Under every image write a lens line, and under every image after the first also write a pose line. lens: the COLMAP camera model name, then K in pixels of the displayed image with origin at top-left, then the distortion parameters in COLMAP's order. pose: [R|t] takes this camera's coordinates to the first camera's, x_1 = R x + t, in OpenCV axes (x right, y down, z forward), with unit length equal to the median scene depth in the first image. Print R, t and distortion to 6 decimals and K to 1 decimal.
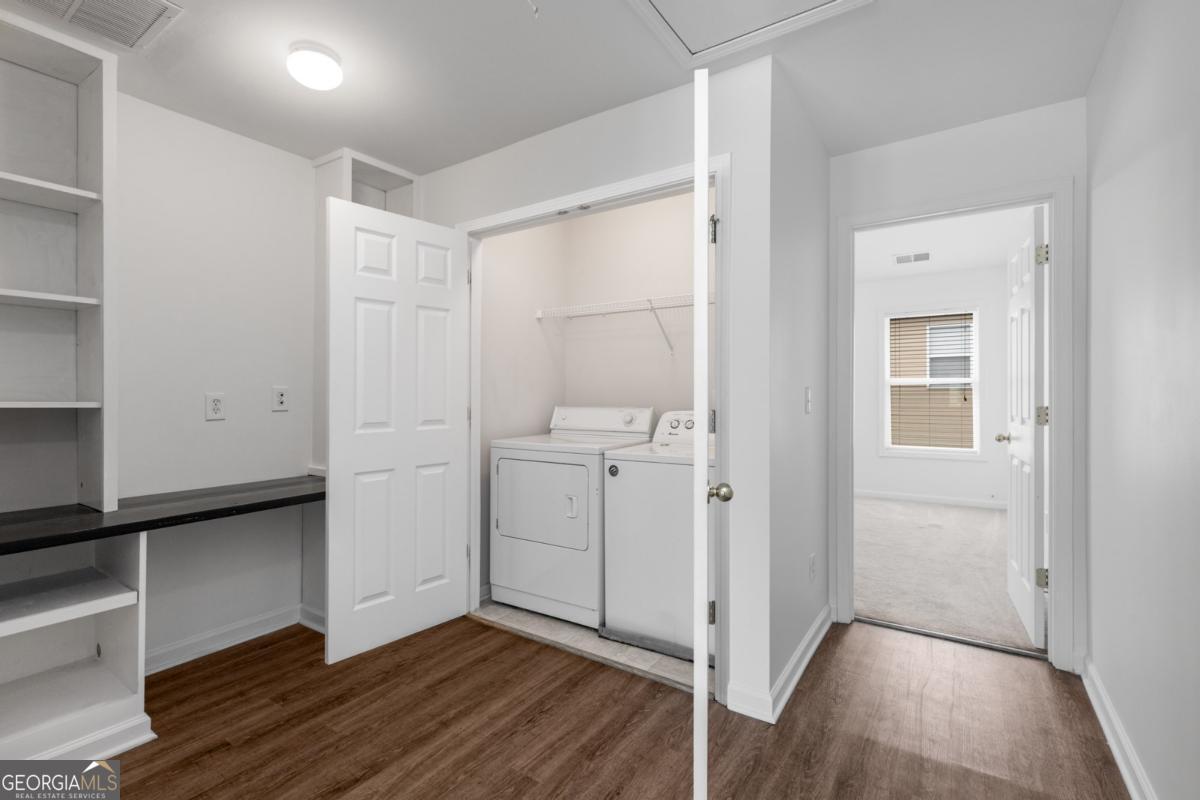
lens RADIAL K [[544.9, 0, 605.5], [0, 544.9, 396.4], [0, 0, 1]] dist [0.006084, -0.000006]
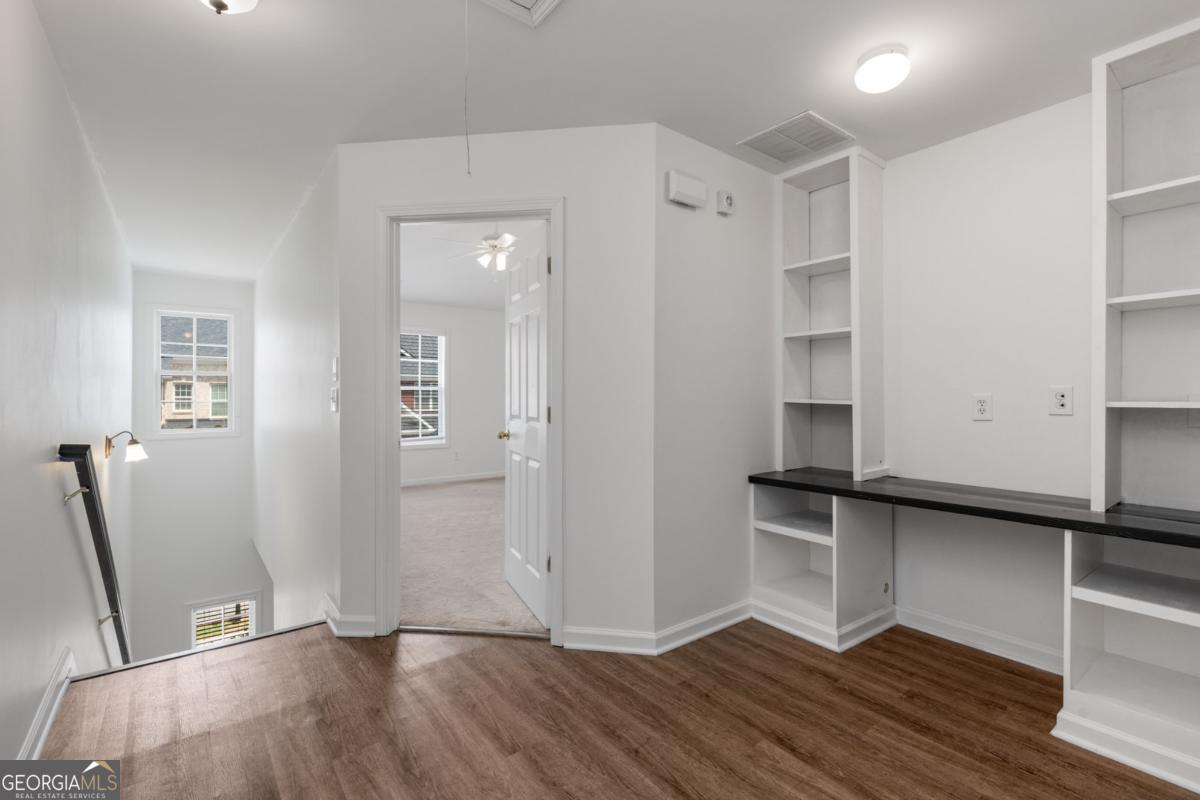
lens RADIAL K [[544.9, 0, 603.4], [0, 544.9, 394.8], [0, 0, 1]] dist [0.006084, -0.000006]
pose [[-0.320885, 0.001749, -0.947117, 0.559590], [-0.003634, 0.999989, 0.003078, -0.006086], [0.947111, 0.004429, -0.320875, 0.792712]]
